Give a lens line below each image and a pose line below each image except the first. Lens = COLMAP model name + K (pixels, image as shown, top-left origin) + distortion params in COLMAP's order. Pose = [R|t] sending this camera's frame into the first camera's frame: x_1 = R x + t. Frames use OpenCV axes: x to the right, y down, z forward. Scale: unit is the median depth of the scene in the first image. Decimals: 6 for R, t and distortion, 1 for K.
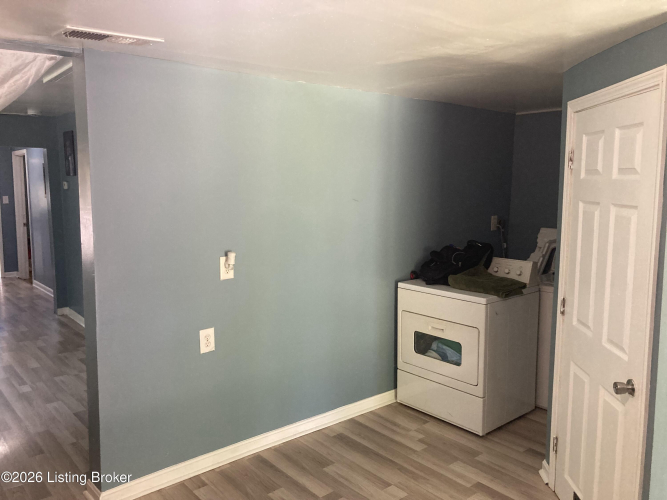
lens RADIAL K [[539.3, 0, 334.1], [0, 539.3, 245.0], [0, 0, 1]] dist [0.013598, 0.000466]
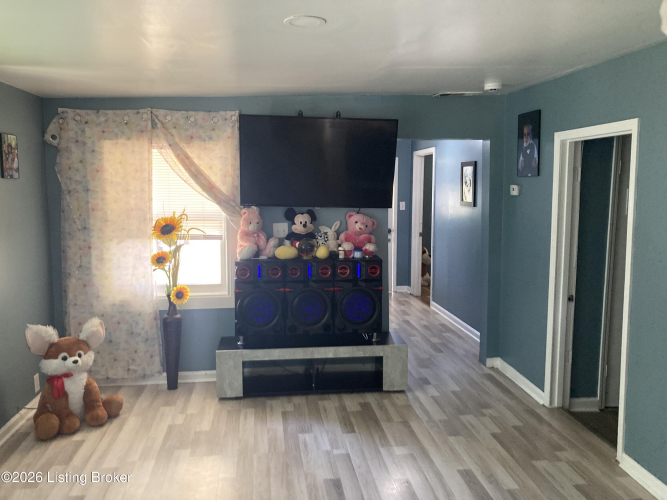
lens RADIAL K [[539.3, 0, 341.1], [0, 539.3, 237.6], [0, 0, 1]] dist [0.013598, 0.000466]
pose [[0.840596, 0.052339, -0.539128, -0.588231], [-0.063508, 0.997979, -0.002135, -0.062211], [0.537926, 0.036034, 0.842221, 0.552716]]
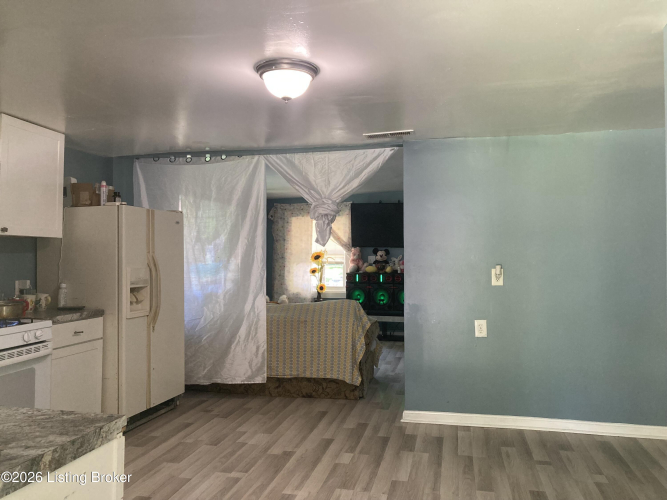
lens RADIAL K [[539.3, 0, 332.7], [0, 539.3, 250.0], [0, 0, 1]] dist [0.013598, 0.000466]
pose [[0.603735, -0.006576, -0.797158, 0.532243], [-0.091651, 0.992763, -0.077602, 0.098464], [0.791899, 0.119911, 0.598763, -0.130537]]
